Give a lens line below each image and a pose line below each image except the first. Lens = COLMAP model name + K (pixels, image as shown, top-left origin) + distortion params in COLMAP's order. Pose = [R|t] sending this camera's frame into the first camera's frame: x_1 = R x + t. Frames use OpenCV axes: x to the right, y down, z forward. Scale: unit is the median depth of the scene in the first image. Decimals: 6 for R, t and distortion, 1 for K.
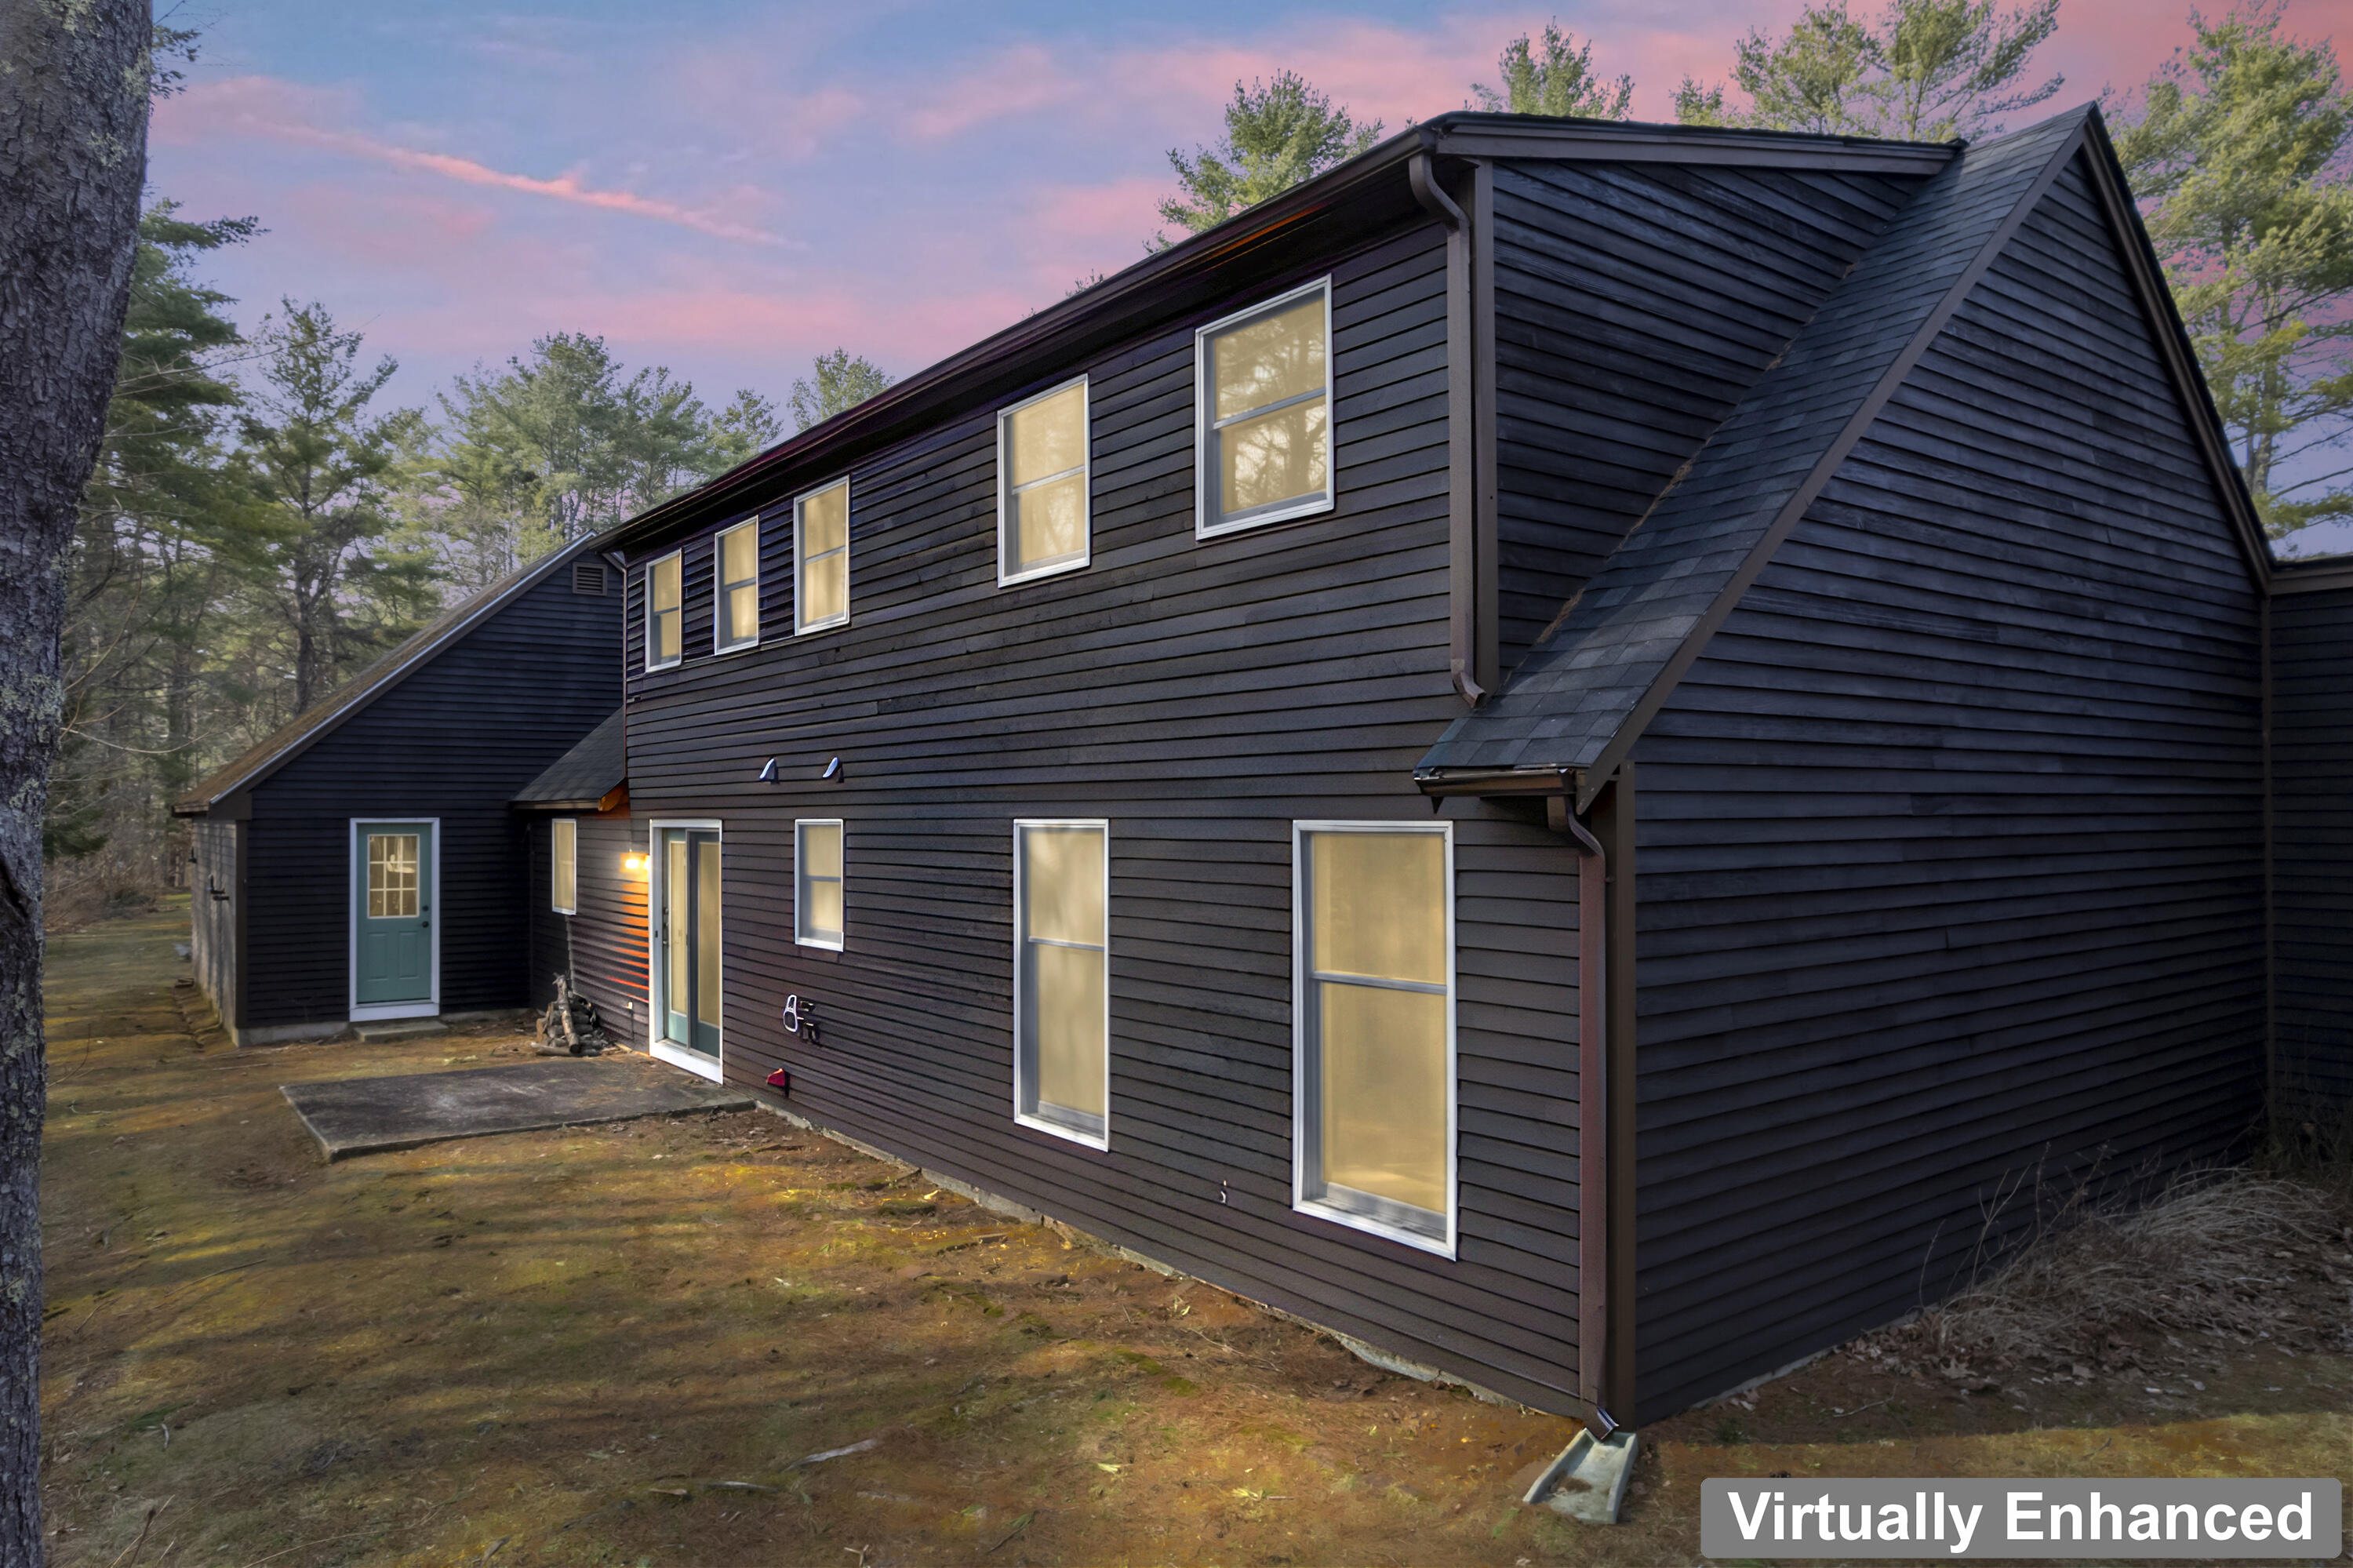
lens RADIAL K [[1513.9, 0, 1176.5], [0, 1513.9, 784.0], [0, 0, 1]] dist [-0.054117, 0.031678]
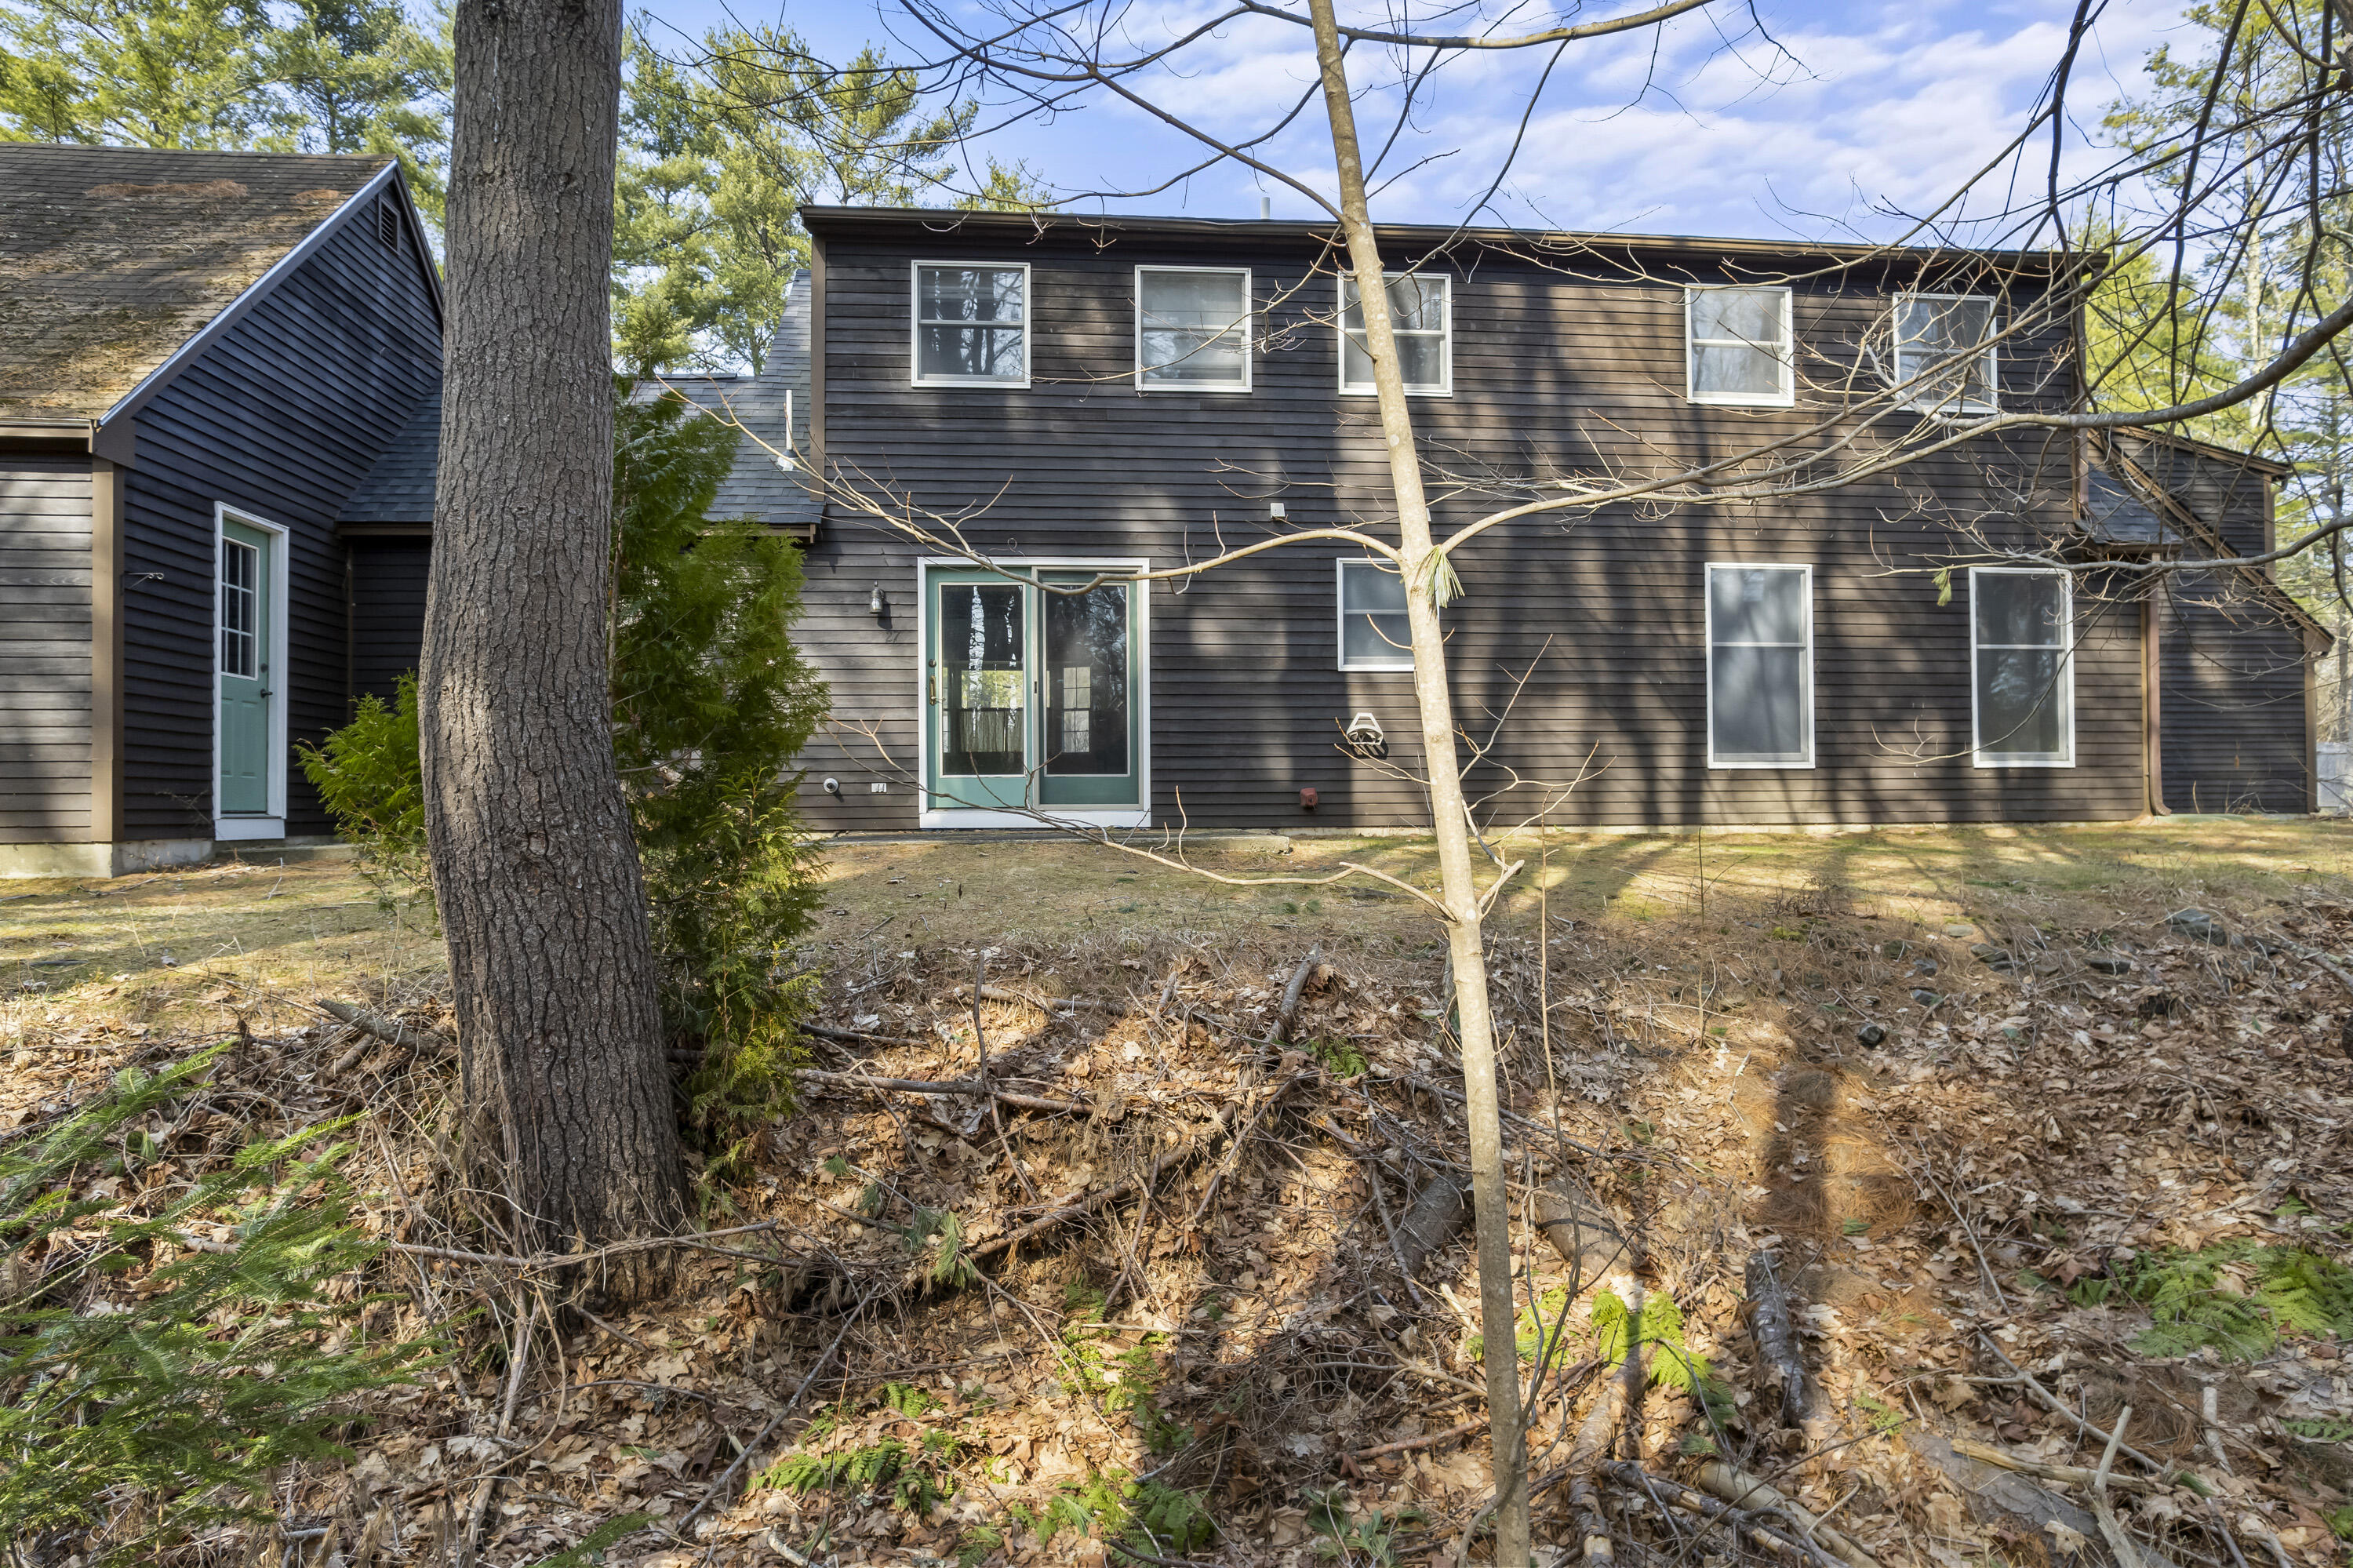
lens RADIAL K [[1513.9, 0, 1176.5], [0, 1513.9, 784.0], [0, 0, 1]] dist [-0.054117, 0.031678]
pose [[0.531772, 0.017729, 0.846702, -0.934950], [-0.014132, 0.999827, -0.012060, 0.151078], [-0.846770, -0.005553, 0.531931, 0.383703]]
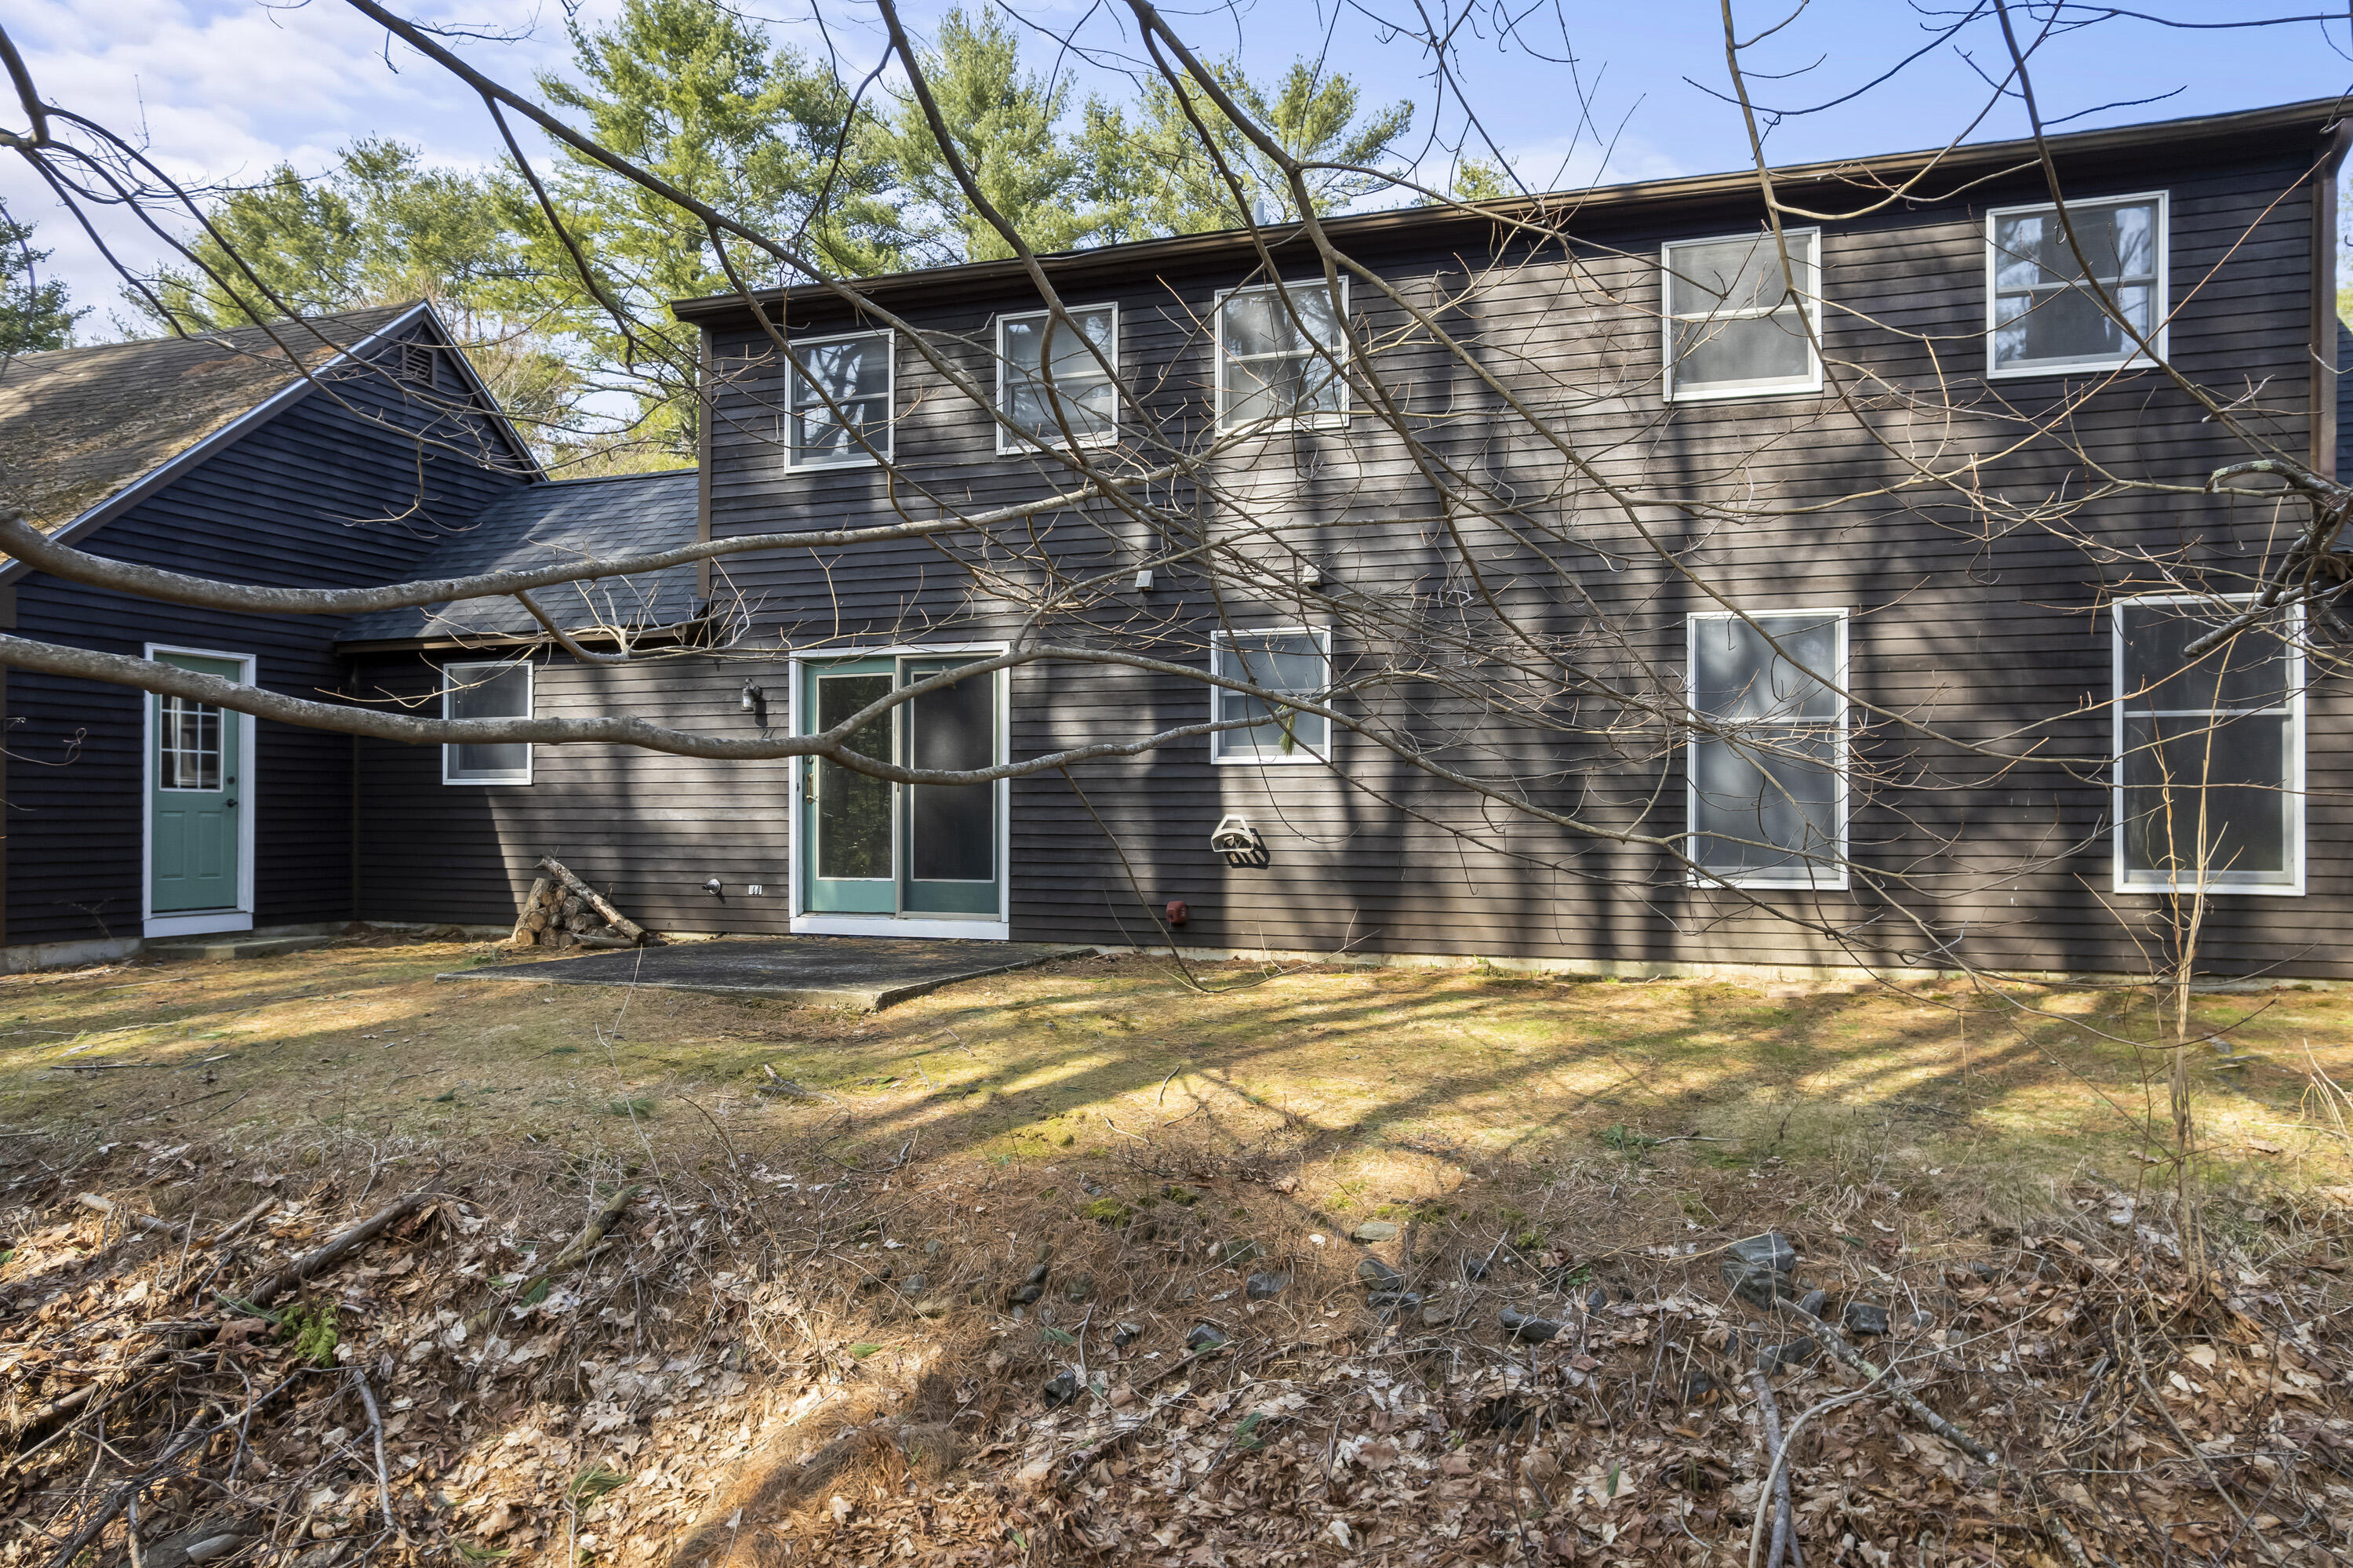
lens RADIAL K [[1521.6, 0, 1186.4], [0, 1521.6, 795.5], [0, 0, 1]] dist [-0.023568, 0.000720]
pose [[0.829291, 0.014695, 0.558624, -0.593431], [-0.017614, 0.999845, -0.000154, 0.092718], [-0.558539, -0.009712, 0.829421, 0.166390]]
